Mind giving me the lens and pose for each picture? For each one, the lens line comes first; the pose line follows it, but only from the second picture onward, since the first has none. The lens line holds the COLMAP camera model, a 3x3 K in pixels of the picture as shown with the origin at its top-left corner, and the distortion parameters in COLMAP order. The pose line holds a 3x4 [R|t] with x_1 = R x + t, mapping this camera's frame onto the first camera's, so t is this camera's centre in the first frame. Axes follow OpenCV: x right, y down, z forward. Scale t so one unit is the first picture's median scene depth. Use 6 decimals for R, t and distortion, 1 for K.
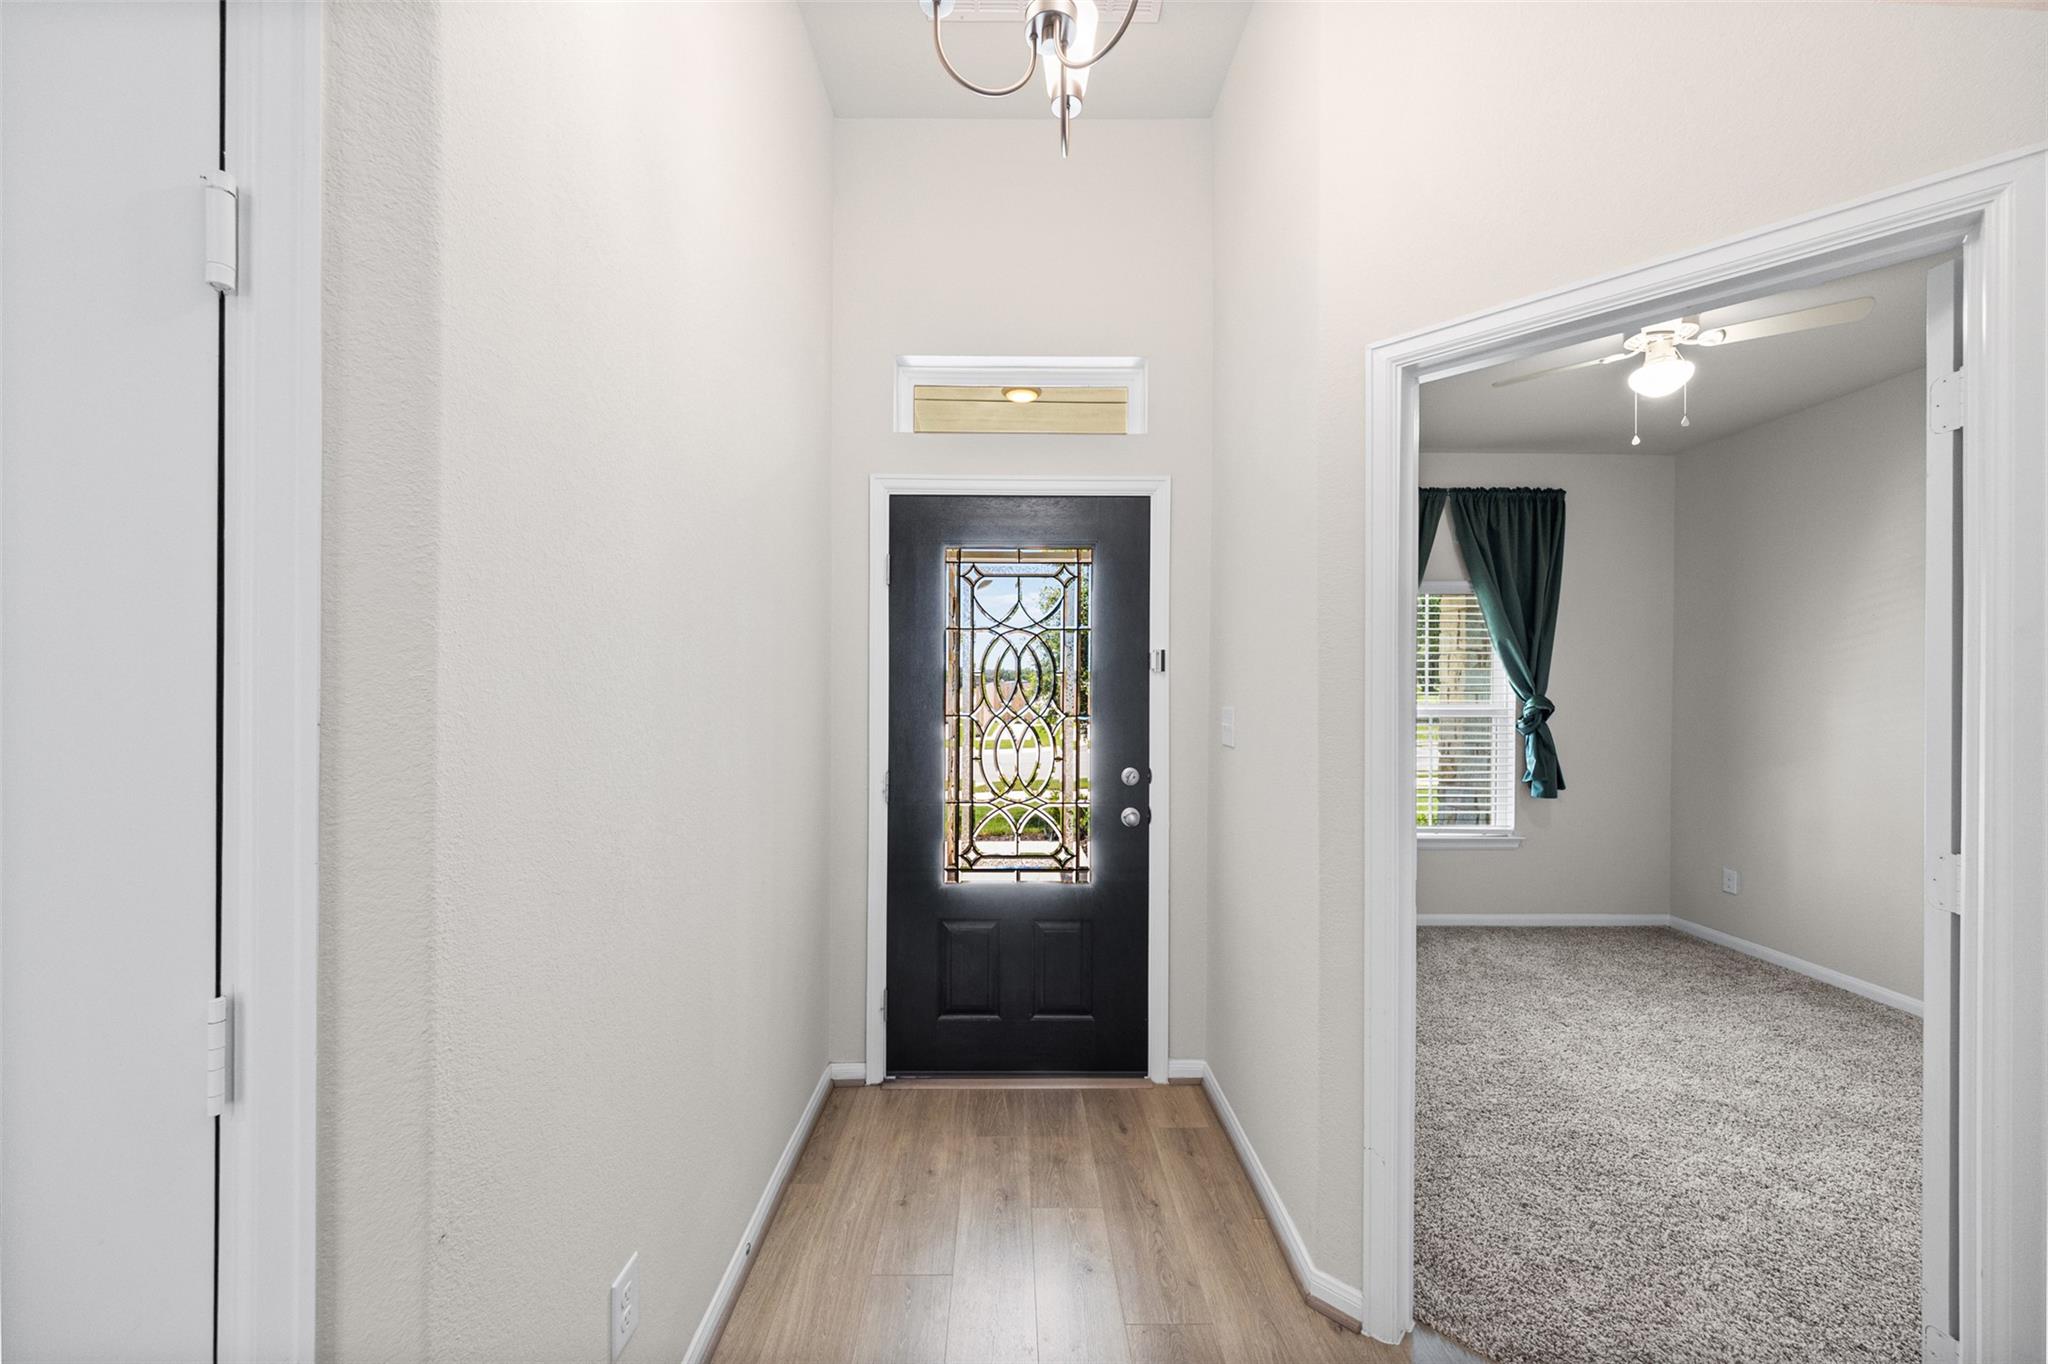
lens RADIAL K [[752.7, 0, 1022.1], [0, 752.7, 691.2], [0, 0, 1]] dist [-0.010238, -0.000122]
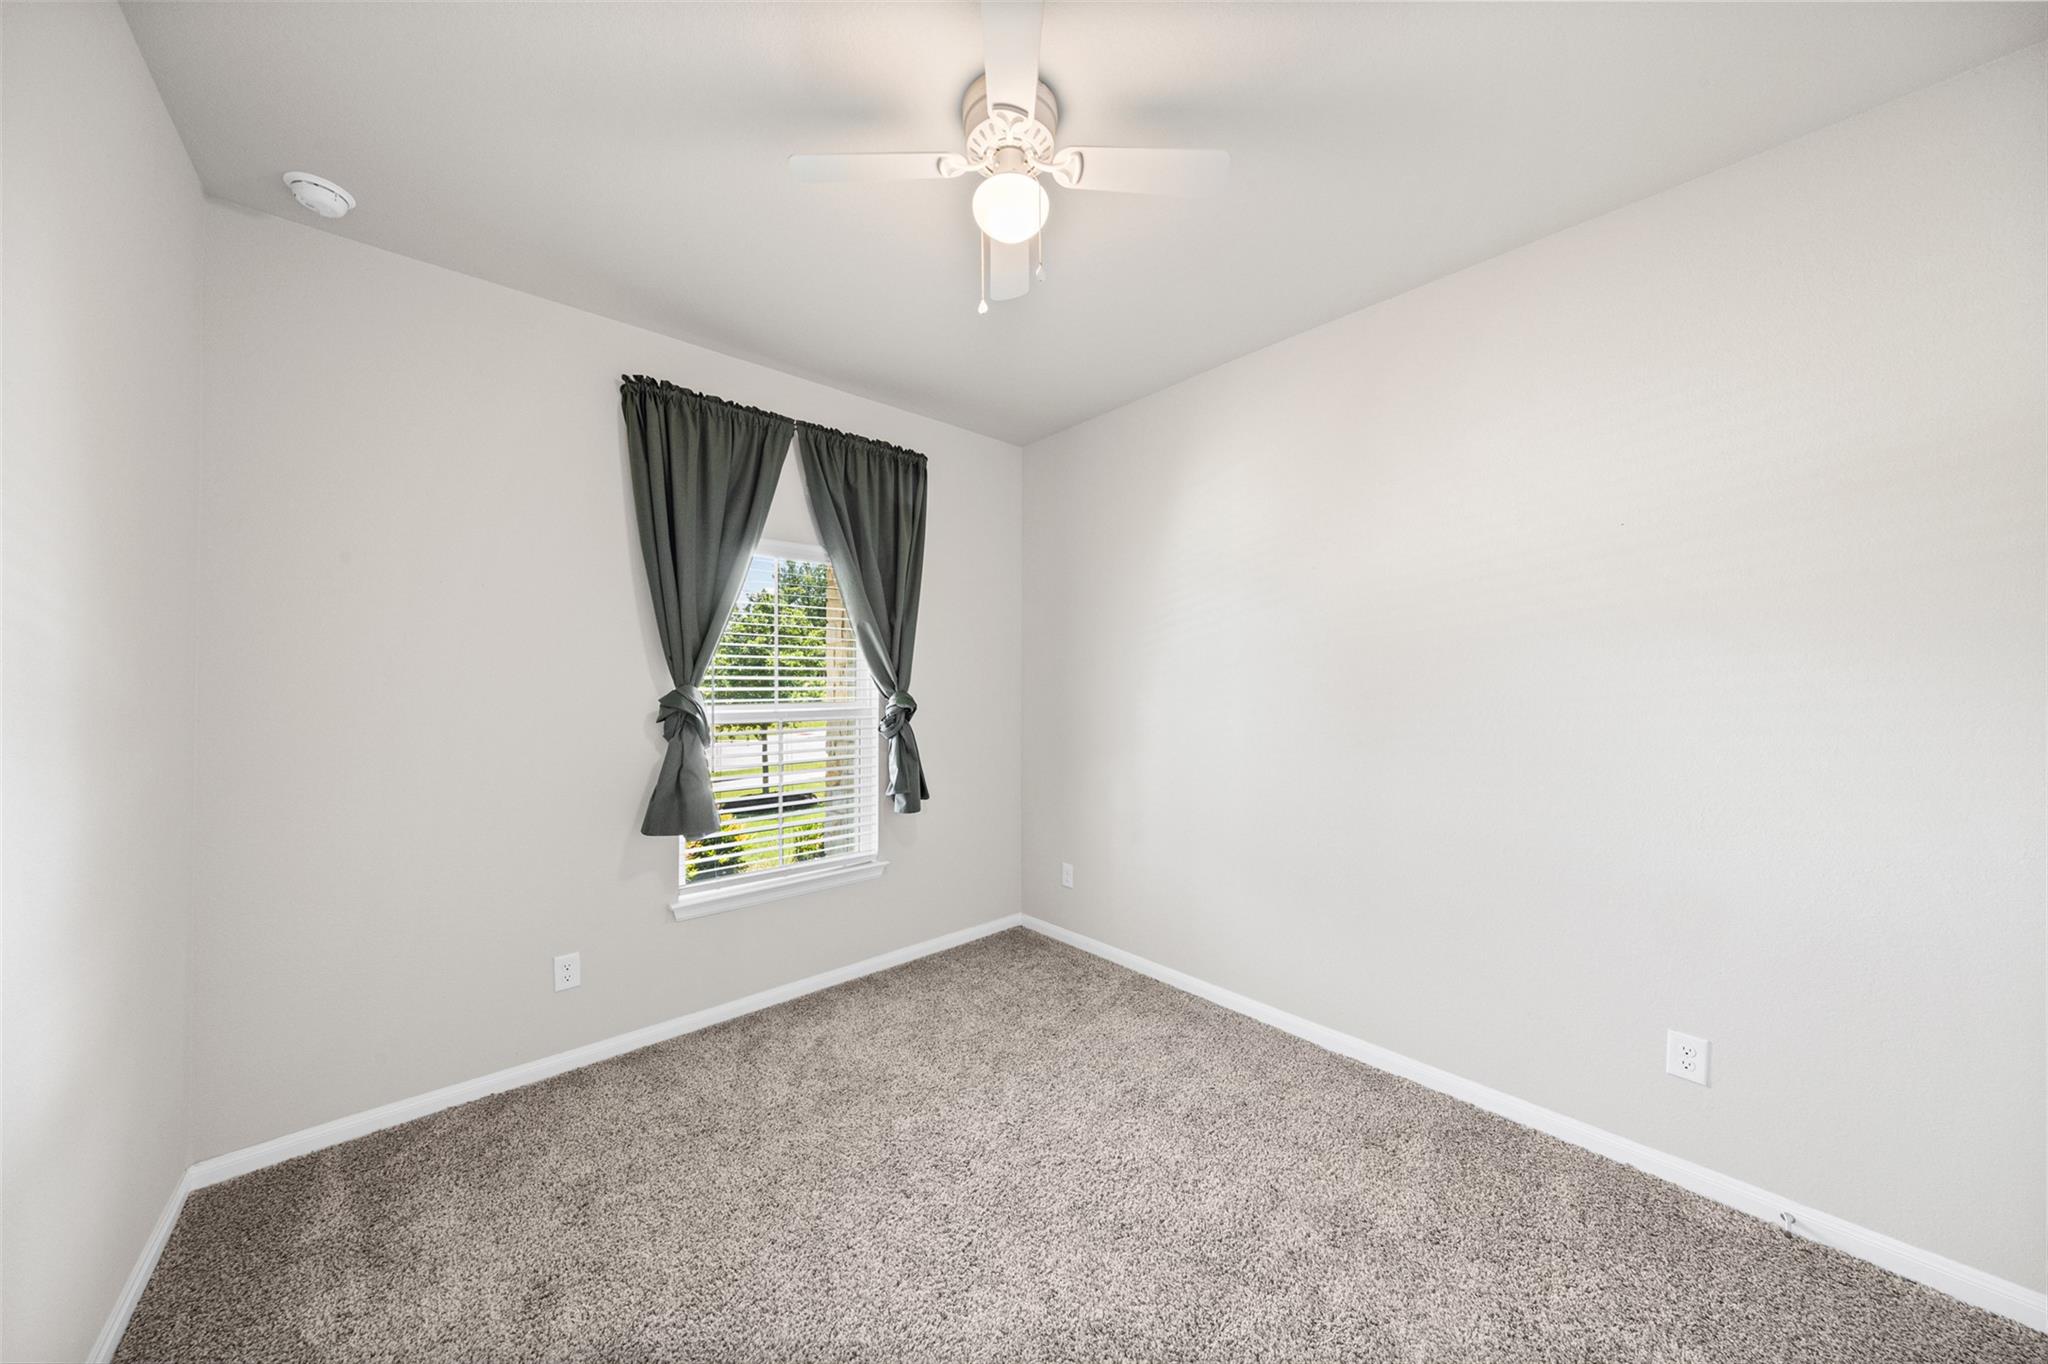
lens RADIAL K [[709.2, 0, 1024.0], [0, 709.2, 682.0], [0, 0, 1]] dist [-0.001322, 0.000226]
pose [[0.748318, -0.002743, 0.663334, 0.263306], [0.007044, 0.999968, -0.003812, -0.001306], [-0.663302, 0.007524, 0.748314, 0.310035]]
